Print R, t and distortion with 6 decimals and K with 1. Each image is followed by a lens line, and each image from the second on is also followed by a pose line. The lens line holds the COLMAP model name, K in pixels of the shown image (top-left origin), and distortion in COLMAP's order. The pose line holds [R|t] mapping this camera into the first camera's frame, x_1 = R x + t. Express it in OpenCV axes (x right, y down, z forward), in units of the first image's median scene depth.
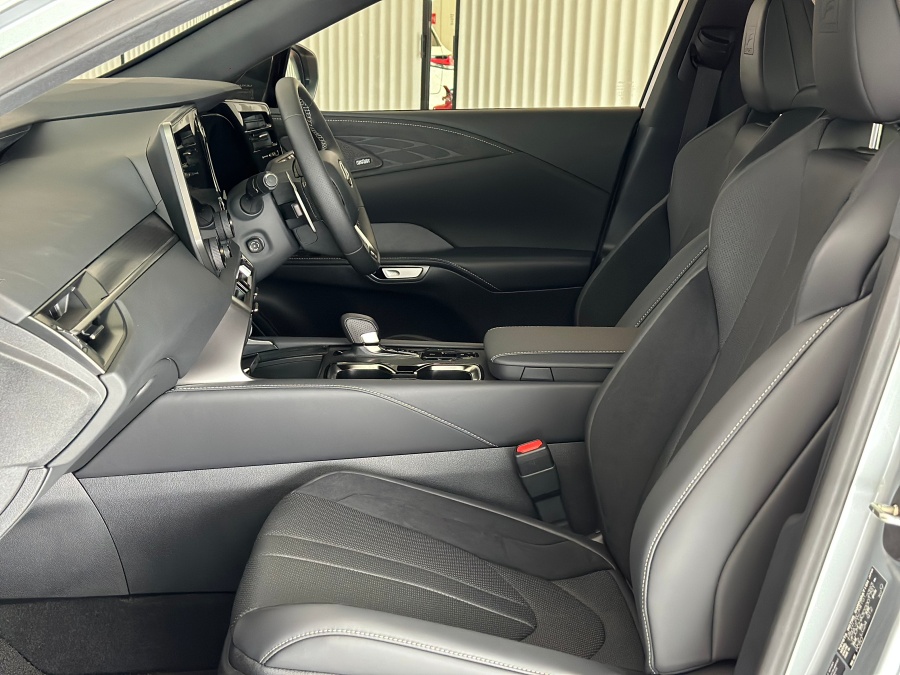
lens RADIAL K [[1261.5, 0, 450.0], [0, 1261.5, 337.5], [0, 0, 1]] dist [0.143087, -0.014476]
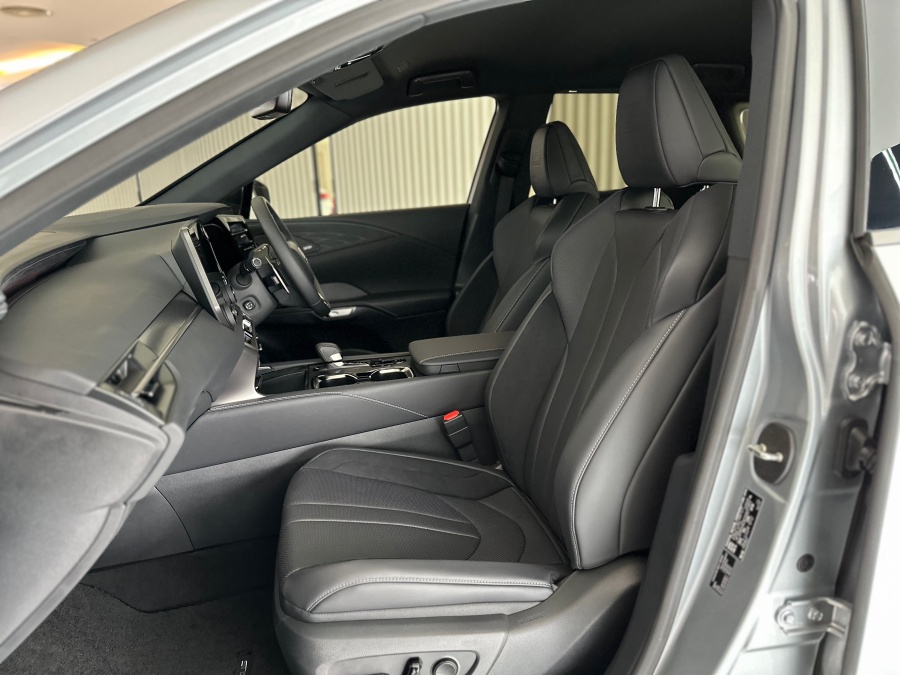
lens RADIAL K [[638.6, 0, 450.0], [0, 638.6, 337.5], [0, 0, 1]] dist [0.156355, -0.285655]
pose [[0.979084, -0.110812, 0.170635, -0.062328], [0.109840, 0.993834, 0.015155, -0.022024], [-0.171262, 0.003904, 0.985218, 0.208065]]
